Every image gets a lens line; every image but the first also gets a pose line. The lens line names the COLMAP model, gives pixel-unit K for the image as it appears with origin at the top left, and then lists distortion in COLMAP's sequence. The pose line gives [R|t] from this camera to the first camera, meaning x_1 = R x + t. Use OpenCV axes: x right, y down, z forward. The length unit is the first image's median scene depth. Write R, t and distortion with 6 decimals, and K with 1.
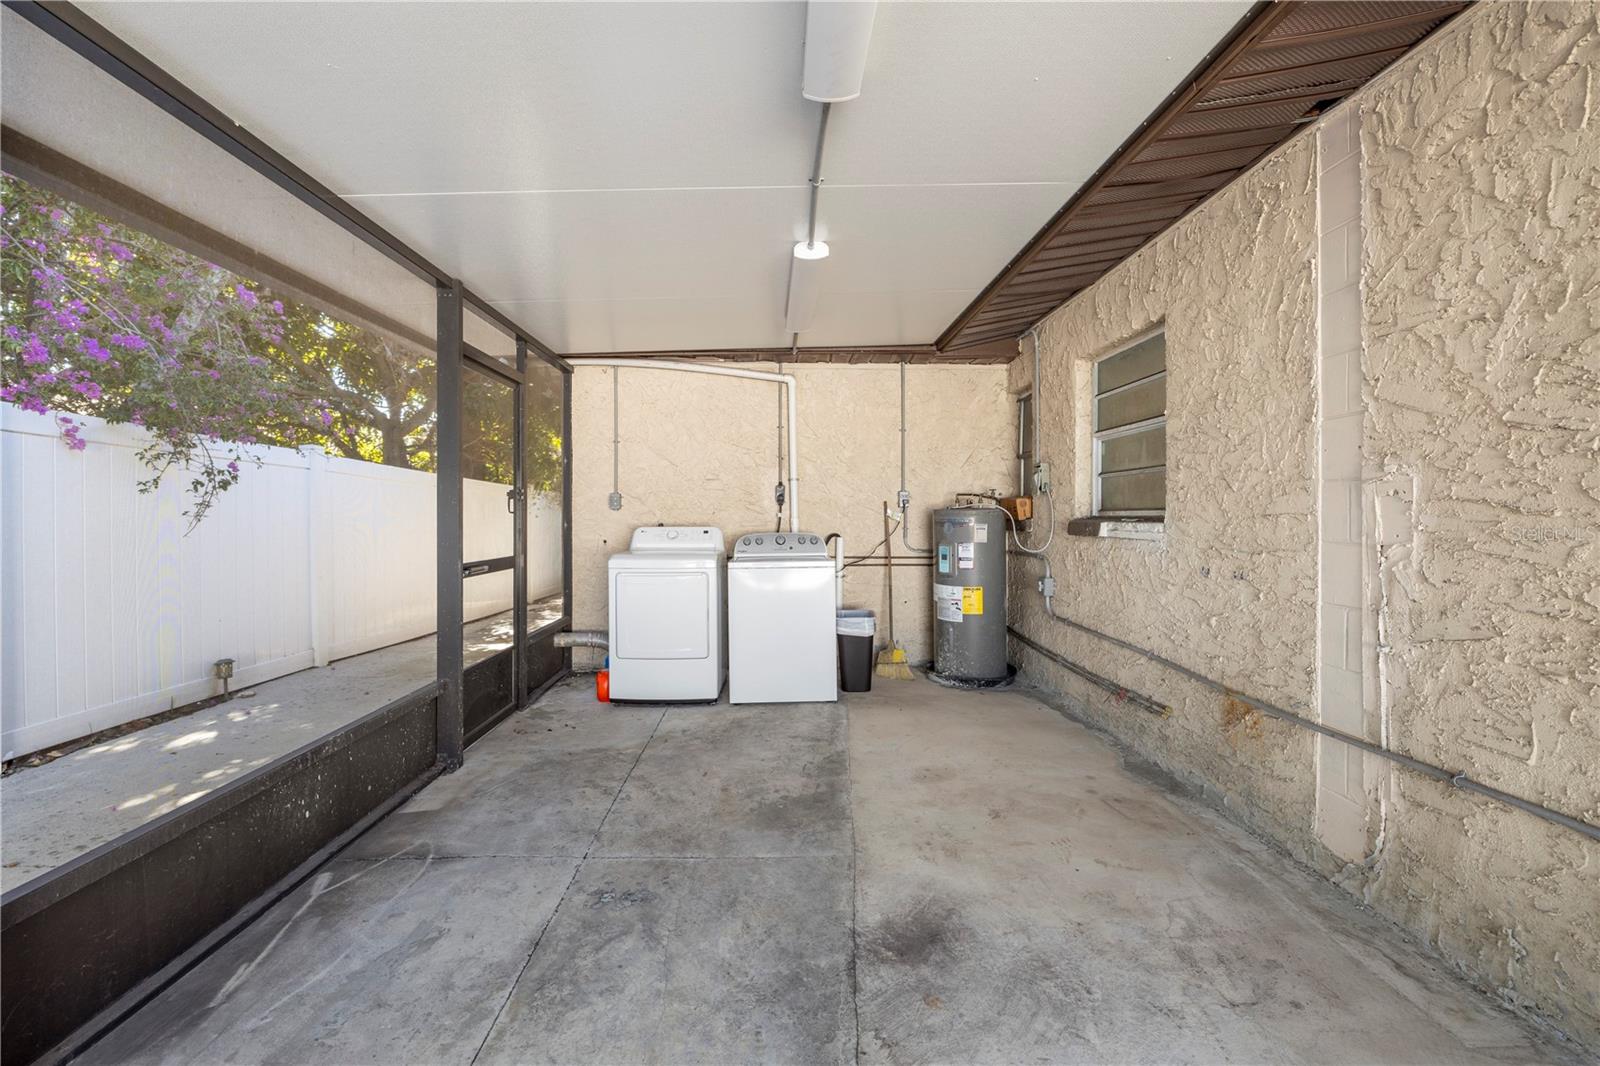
lens RADIAL K [[673.6, 0, 797.7], [0, 673.6, 530.3], [0, 0, 1]] dist [0.000706, 0.000064]
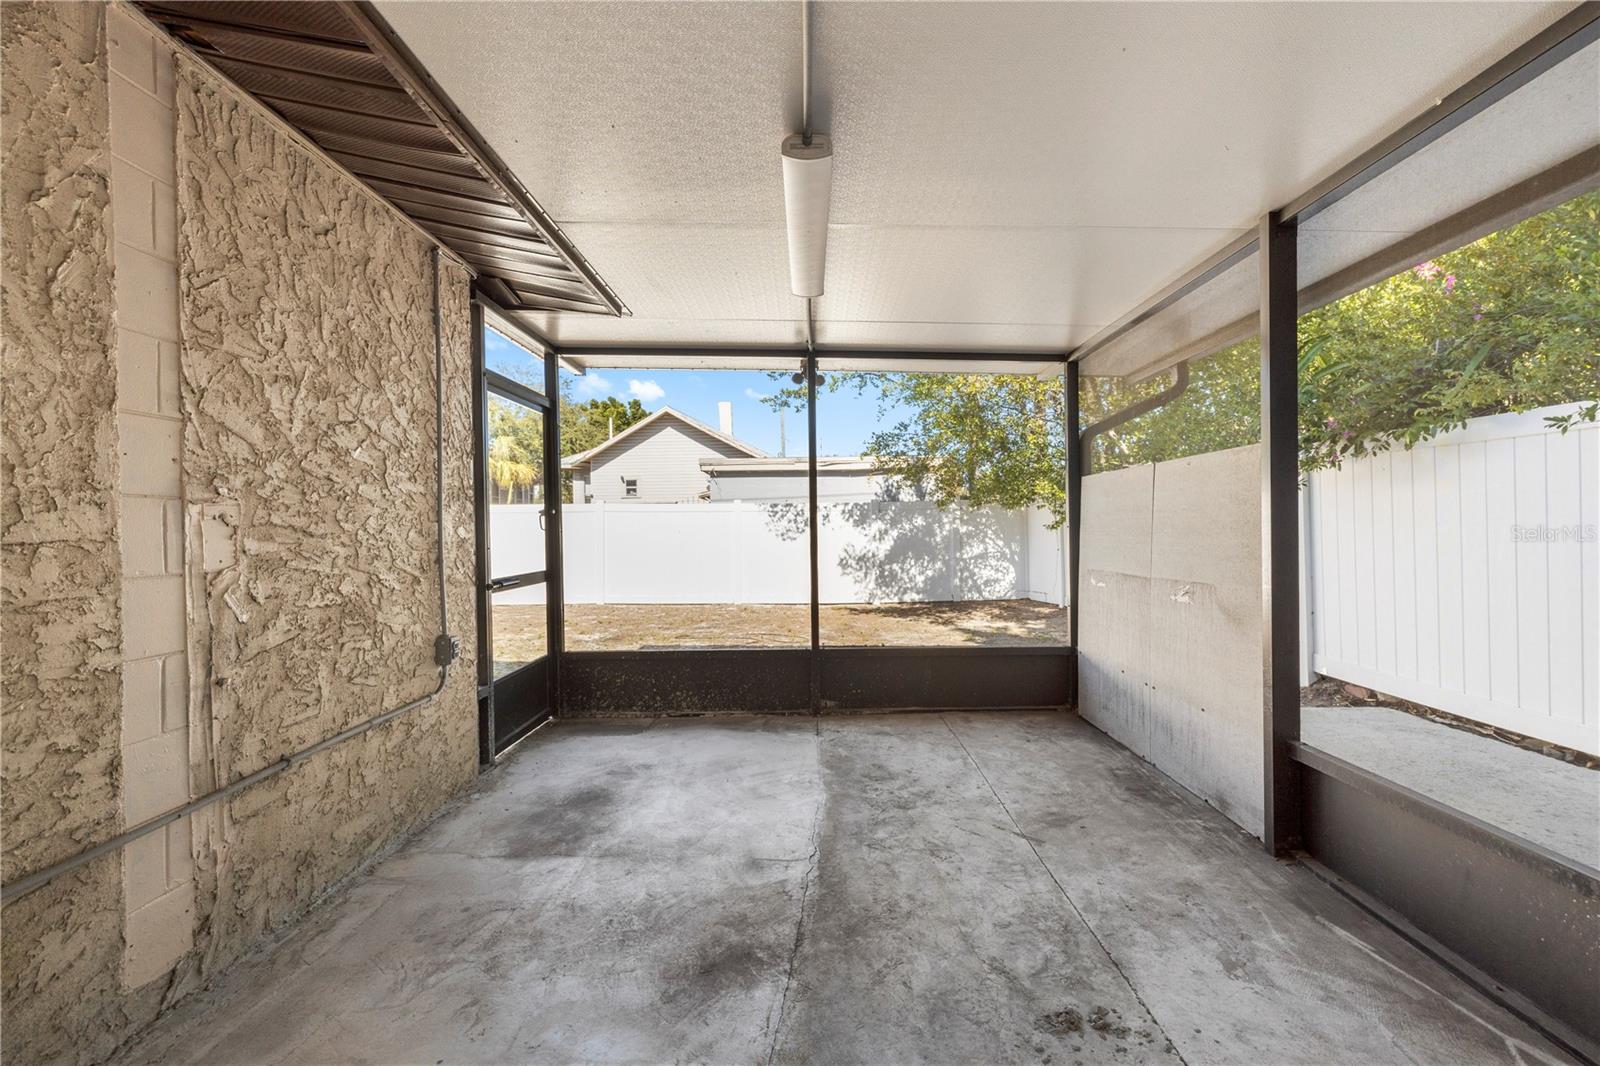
lens RADIAL K [[673.6, 0, 797.7], [0, 673.6, 530.3], [0, 0, 1]] dist [0.000706, 0.000064]
pose [[-0.998619, 0.013578, 0.050760, 0.017512], [0.014992, 0.999507, 0.027578, -0.053401], [-0.050361, 0.028301, -0.998330, 2.034107]]
